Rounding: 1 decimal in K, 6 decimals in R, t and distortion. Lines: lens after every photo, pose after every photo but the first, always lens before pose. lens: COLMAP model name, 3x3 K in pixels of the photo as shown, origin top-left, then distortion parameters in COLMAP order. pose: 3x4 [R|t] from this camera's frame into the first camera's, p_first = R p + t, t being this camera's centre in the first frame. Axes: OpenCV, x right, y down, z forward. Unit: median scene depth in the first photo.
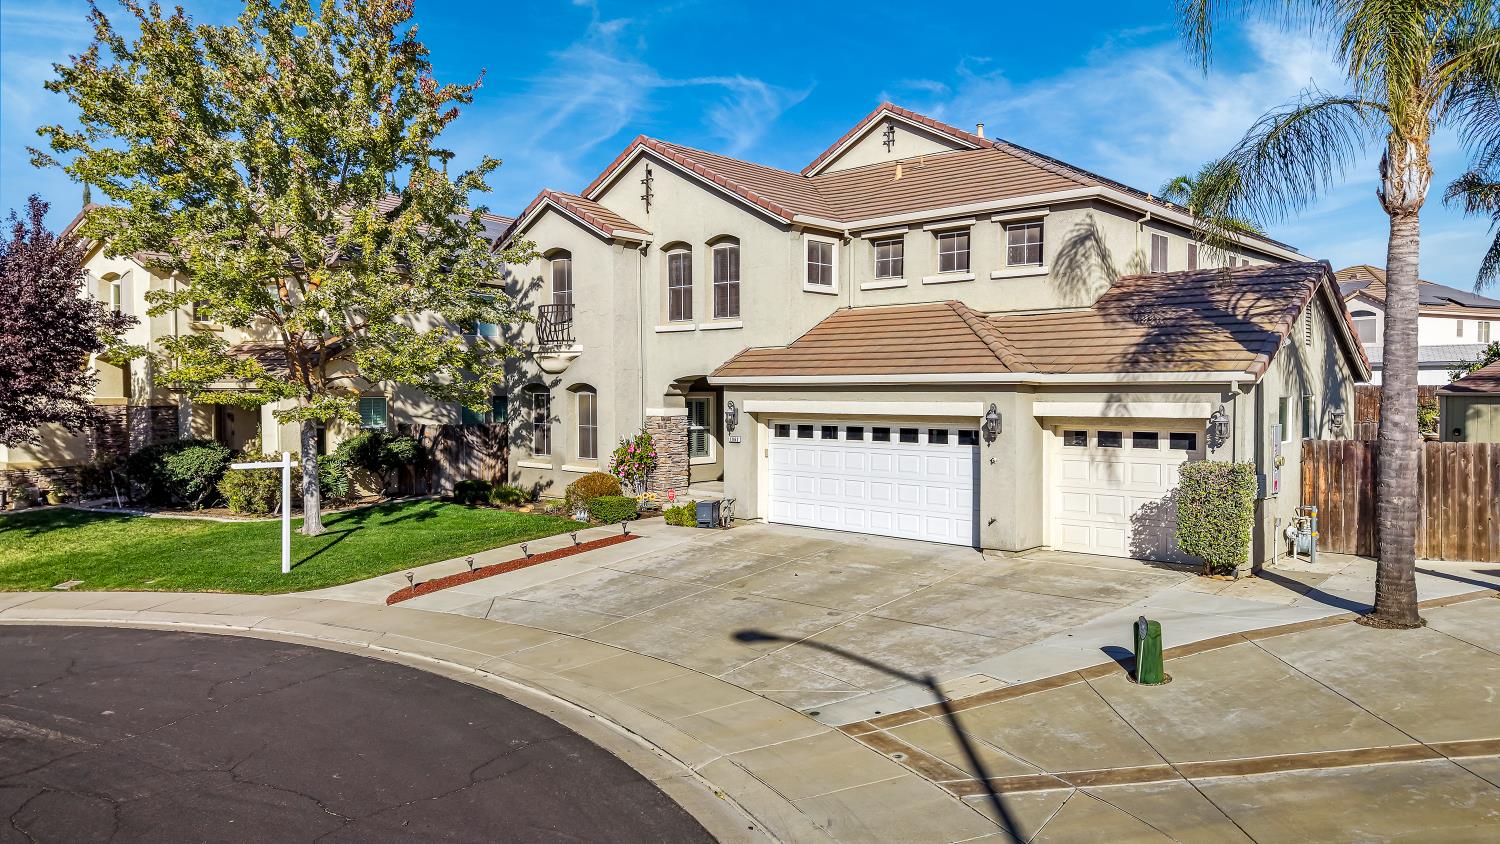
lens RADIAL K [[1033.0, 0, 744.4], [0, 1033.0, 463.9], [0, 0, 1]] dist [0.000050, -0.001158]
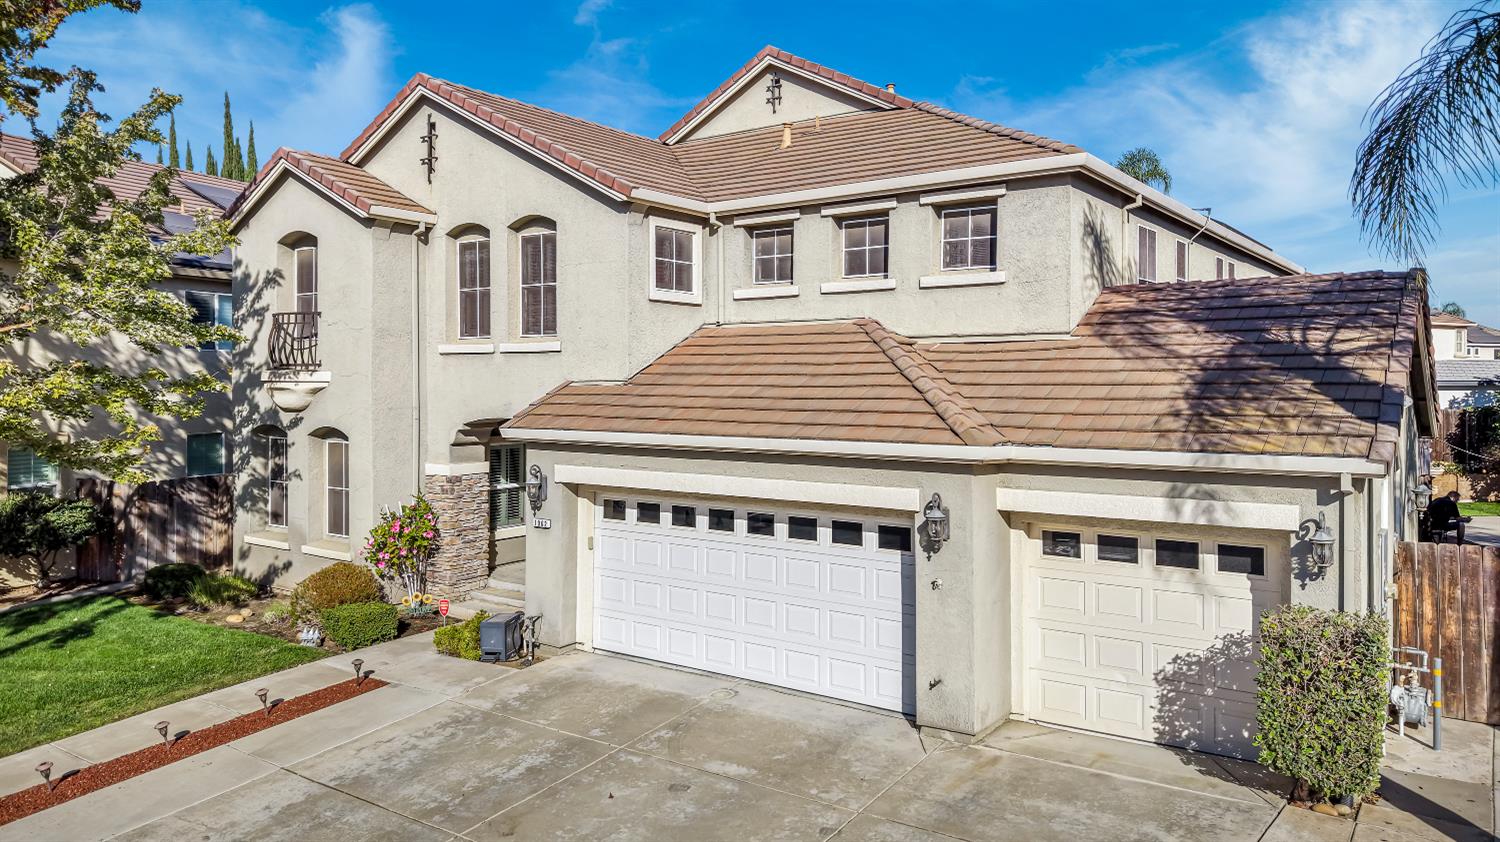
lens RADIAL K [[1081.5, 0, 750.0], [0, 1081.5, 421.0], [0, 0, 1]] dist [0.003502, -0.001753]
pose [[0.994095, 0.000794, 0.108513, 0.046541], [0.003461, 0.999233, -0.039018, -0.059424], [-0.108461, 0.039163, 0.993329, 0.285835]]
